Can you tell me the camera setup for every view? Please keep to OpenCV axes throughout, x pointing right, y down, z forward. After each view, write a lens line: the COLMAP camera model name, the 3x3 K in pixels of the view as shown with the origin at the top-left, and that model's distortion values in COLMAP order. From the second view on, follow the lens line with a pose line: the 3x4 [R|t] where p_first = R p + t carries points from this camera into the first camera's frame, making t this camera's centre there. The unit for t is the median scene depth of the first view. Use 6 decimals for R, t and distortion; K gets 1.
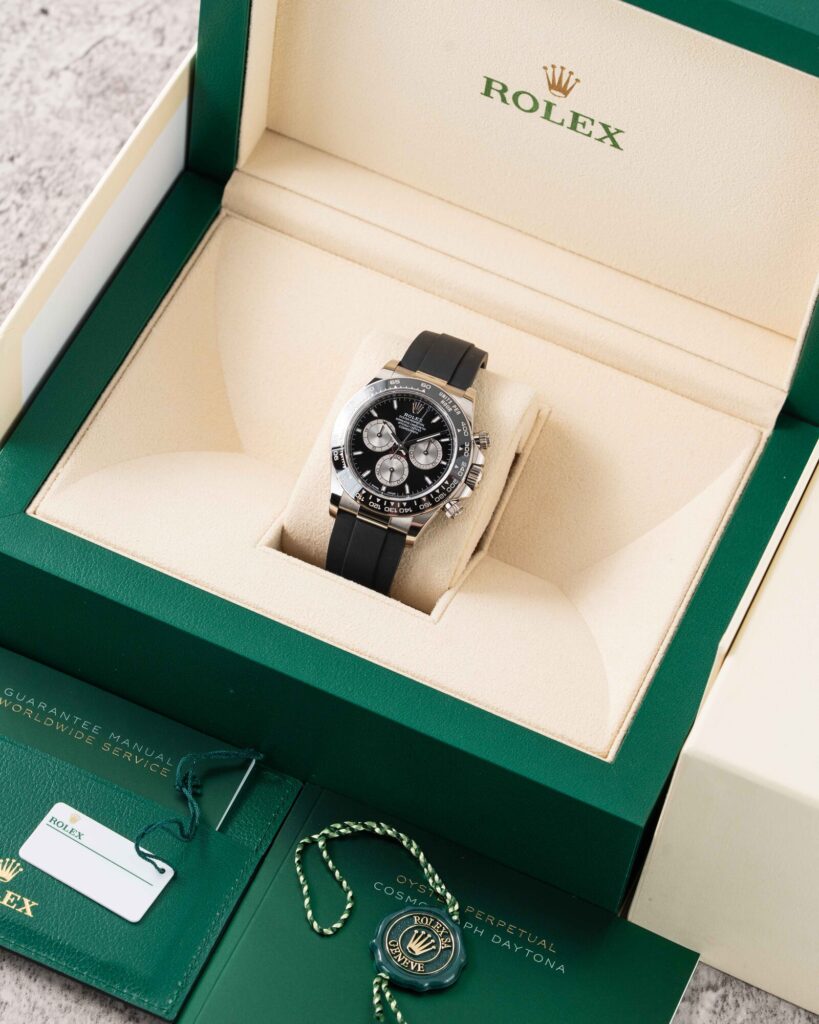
lens RADIAL K [[5188.2, 0, 410.6], [0, 5188.2, 513.0], [0, 0, 1]] dist [0.151870, 0.000000]
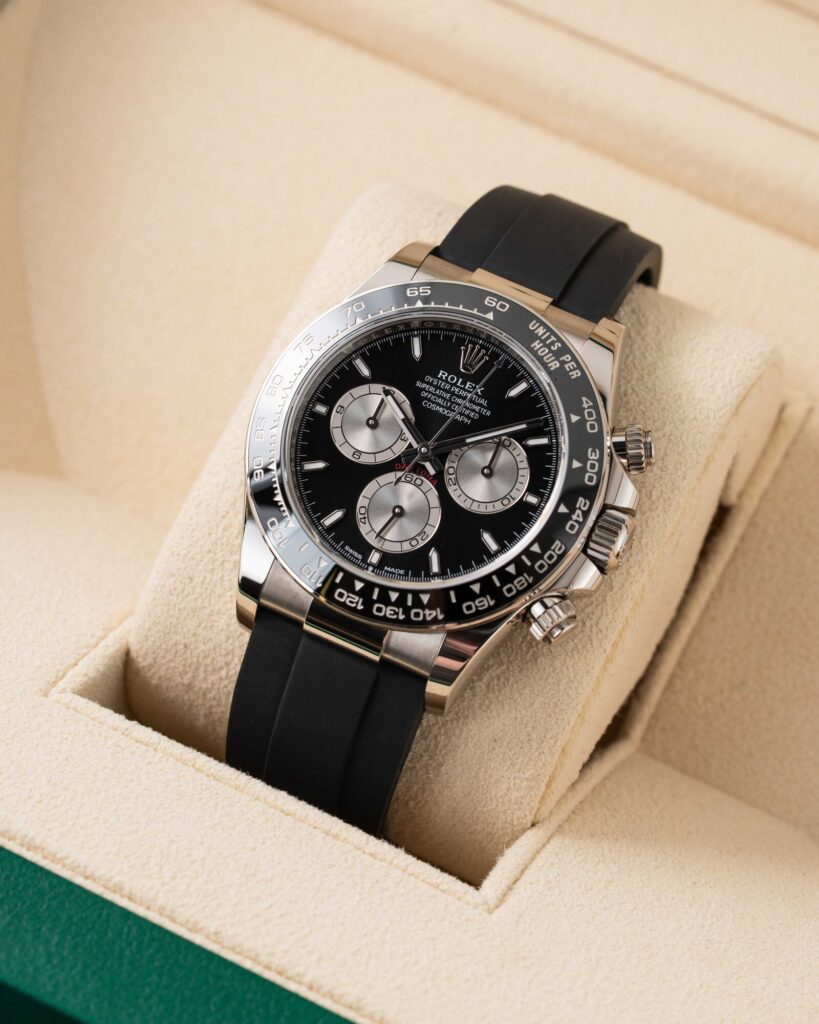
lens RADIAL K [[5188.2, 0, 403.6], [0, 5188.2, 508.3], [0, 0, 1]] dist [0.151870, 0.000000]
pose [[0.997614, 0.044952, -0.052397, 0.017135], [-0.048308, 0.996739, -0.064643, 0.016612], [0.049320, 0.067020, 0.996532, 0.606042]]
